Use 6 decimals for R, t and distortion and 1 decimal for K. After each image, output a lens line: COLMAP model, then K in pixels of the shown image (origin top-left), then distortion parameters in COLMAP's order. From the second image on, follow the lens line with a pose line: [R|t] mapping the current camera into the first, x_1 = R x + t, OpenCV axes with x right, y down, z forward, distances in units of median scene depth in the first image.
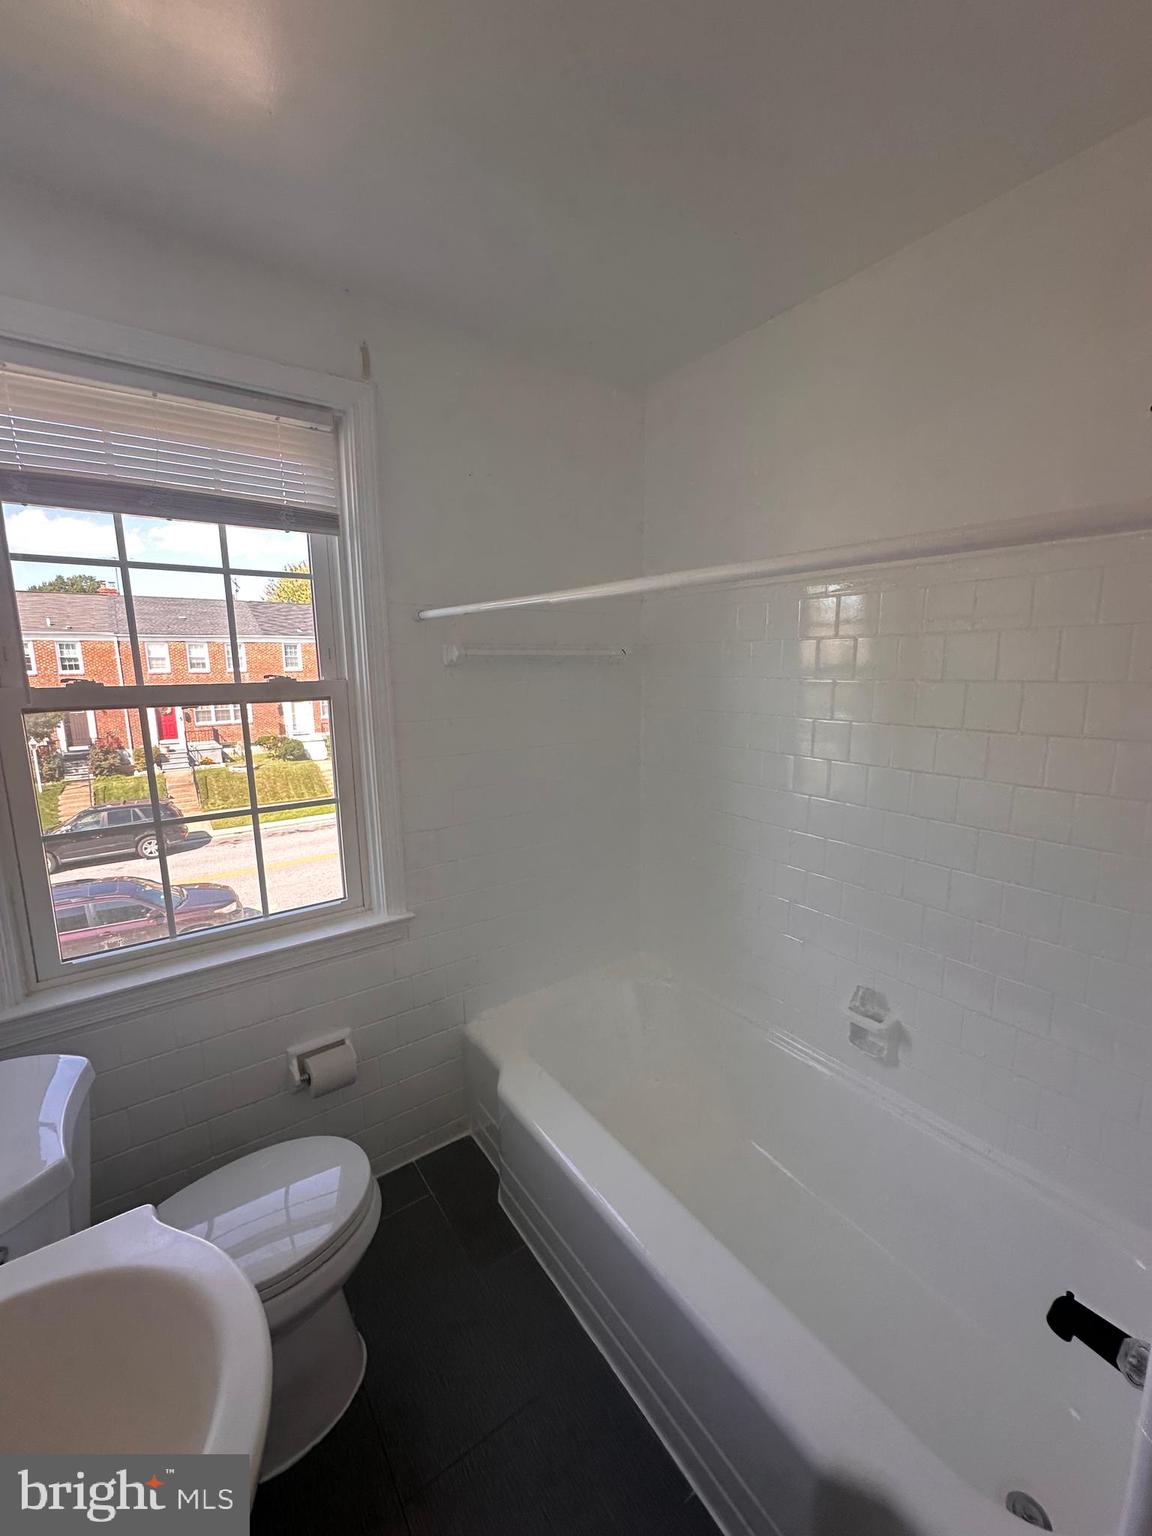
lens RADIAL K [[616.7, 0, 579.4], [0, 616.7, 767.5], [0, 0, 1]] dist [-0.005435, 0.001277]
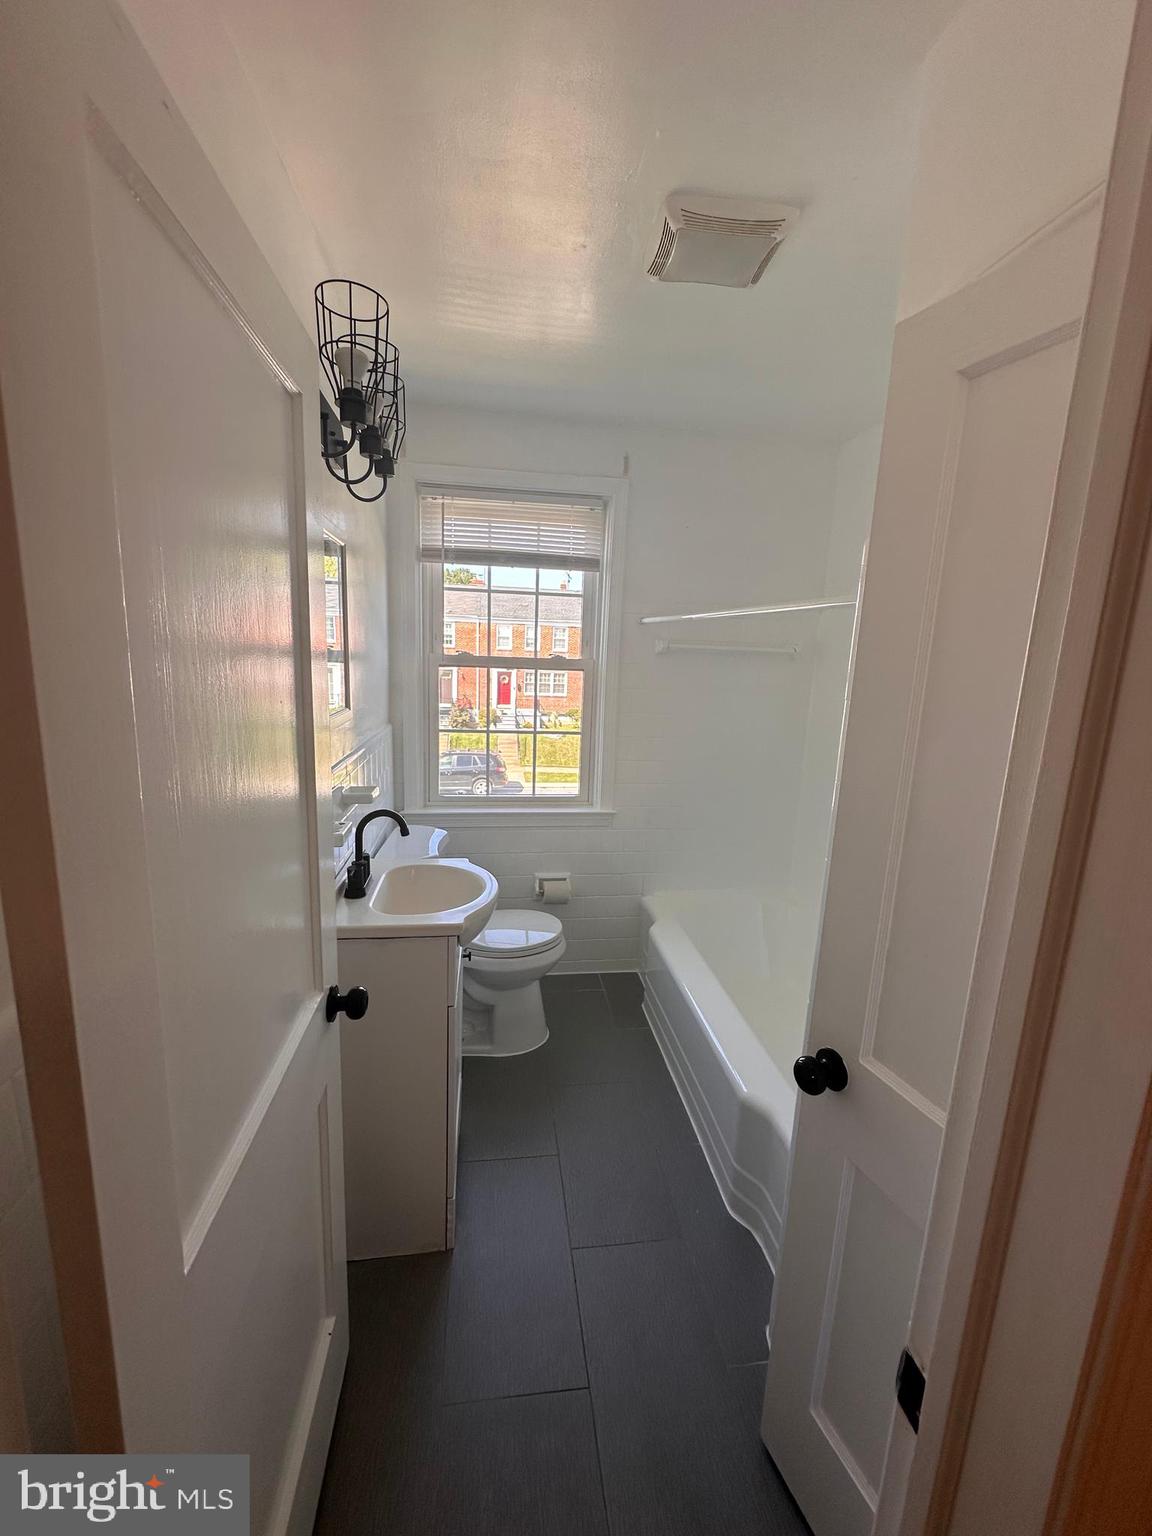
lens RADIAL K [[616.7, 0, 572.6], [0, 616.7, 764.6], [0, 0, 1]] dist [-0.005435, 0.001277]
pose [[0.883373, 0.130031, -0.450272, 0.310650], [-0.124521, 0.991328, 0.041985, 0.064656], [0.451827, 0.018980, 0.891904, -0.431227]]
